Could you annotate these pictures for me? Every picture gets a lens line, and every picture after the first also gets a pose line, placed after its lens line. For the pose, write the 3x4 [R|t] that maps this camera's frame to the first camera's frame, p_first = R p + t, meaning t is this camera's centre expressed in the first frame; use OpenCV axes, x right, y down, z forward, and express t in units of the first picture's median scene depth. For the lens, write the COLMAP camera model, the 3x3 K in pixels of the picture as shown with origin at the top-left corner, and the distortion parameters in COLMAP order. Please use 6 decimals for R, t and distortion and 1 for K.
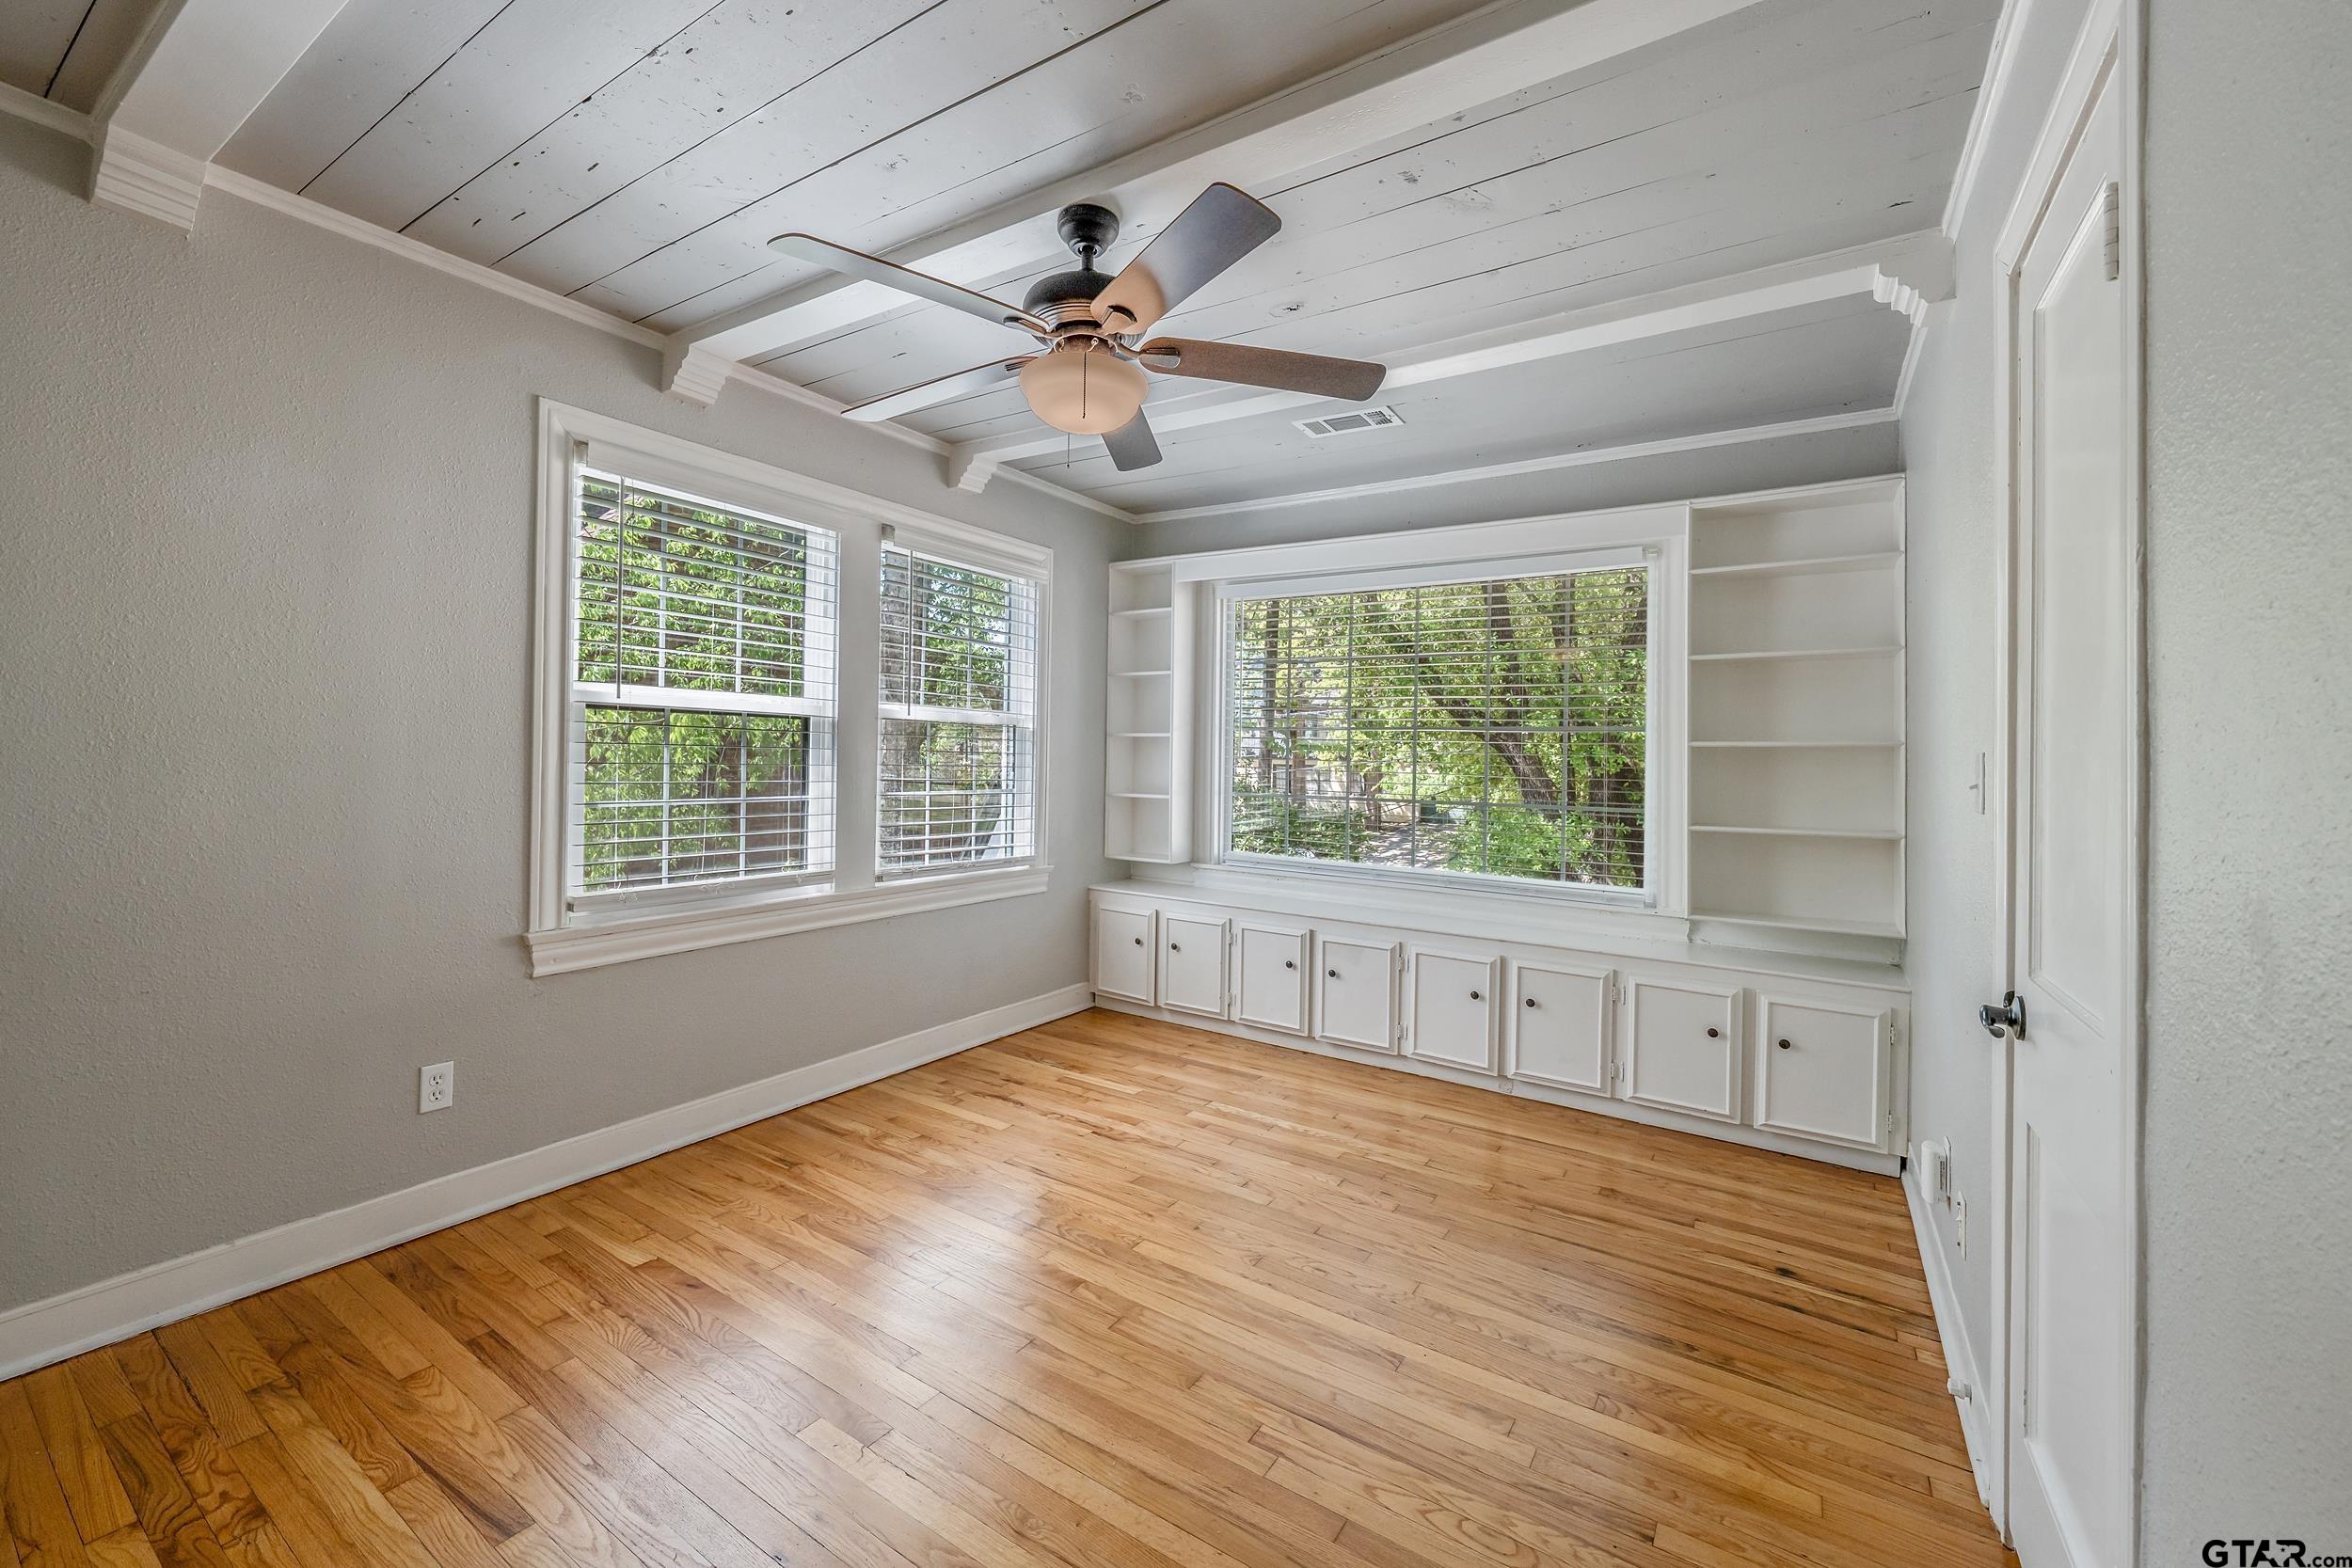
lens RADIAL K [[925.3, 0, 1176.5], [0, 925.3, 774.3], [0, 0, 1]] dist [0.001625, 0.000036]
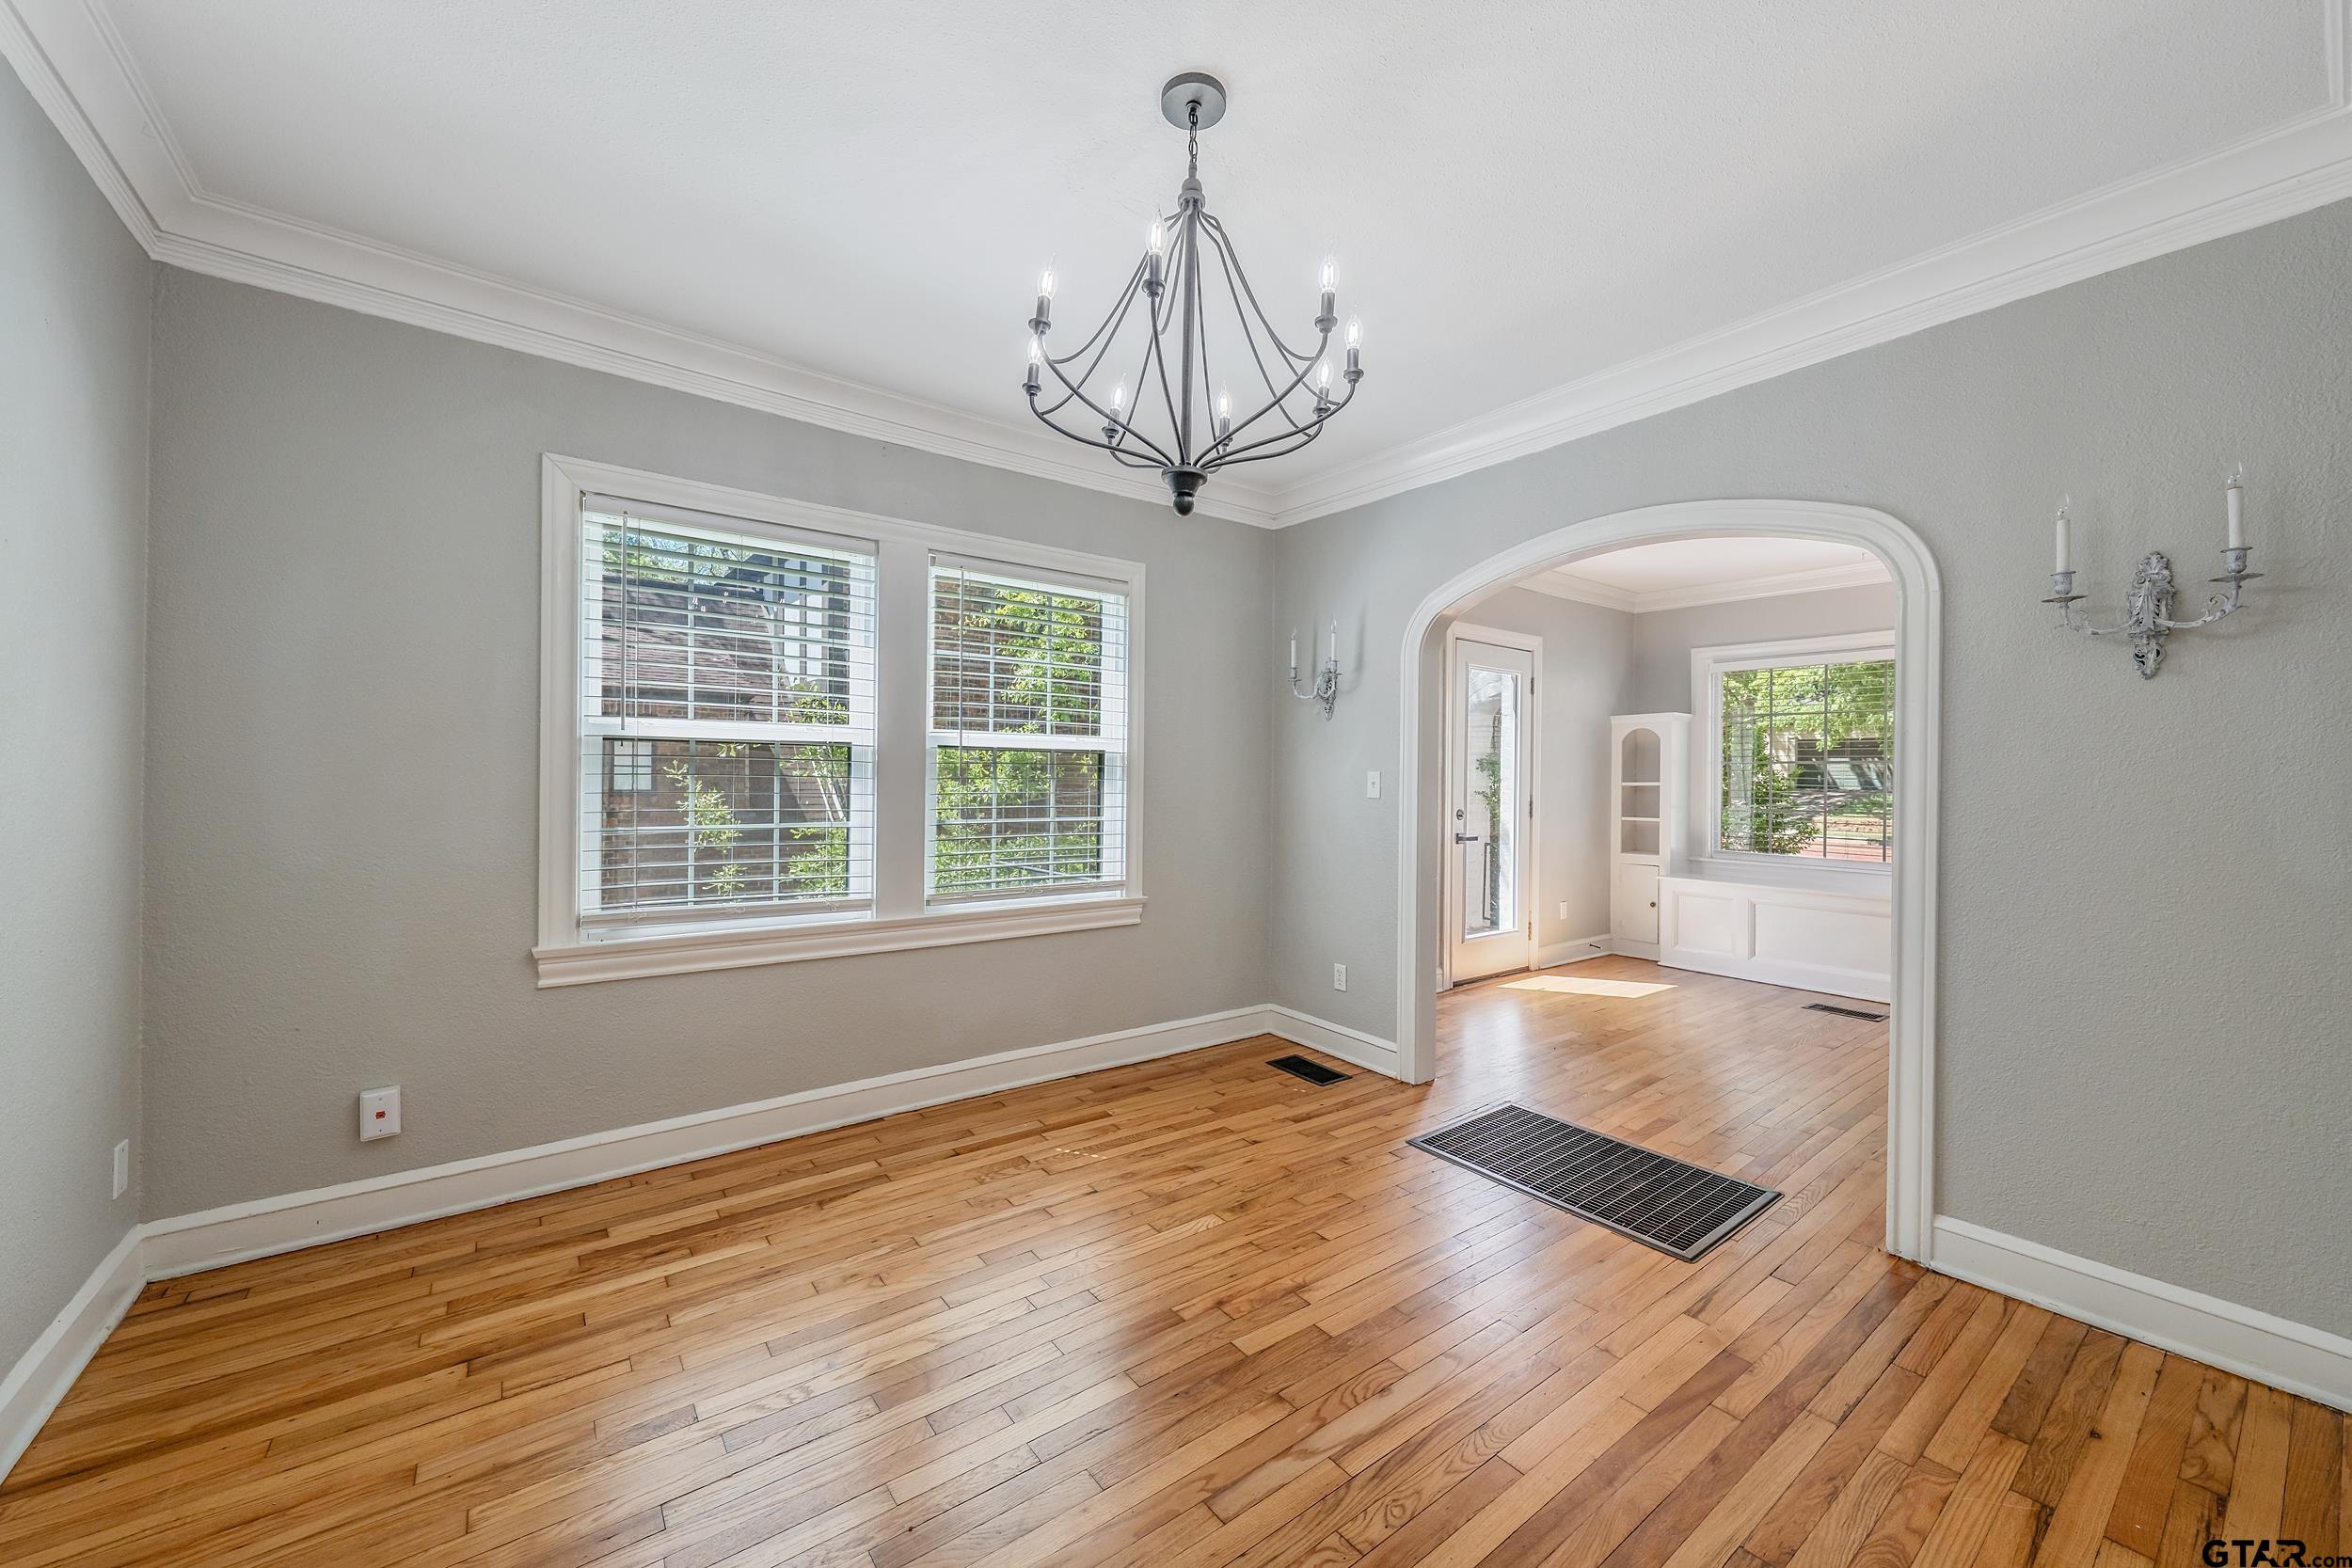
lens RADIAL K [[742.6, 0, 1174.7], [0, 742.6, 783.0], [0, 0, 1]] dist [-0.000762, 0.000018]
pose [[0.905634, -0.005103, -0.424029, 0.231465], [-0.004847, 0.999738, -0.022384, -0.004300], [0.424032, 0.022327, 0.905372, 0.362110]]
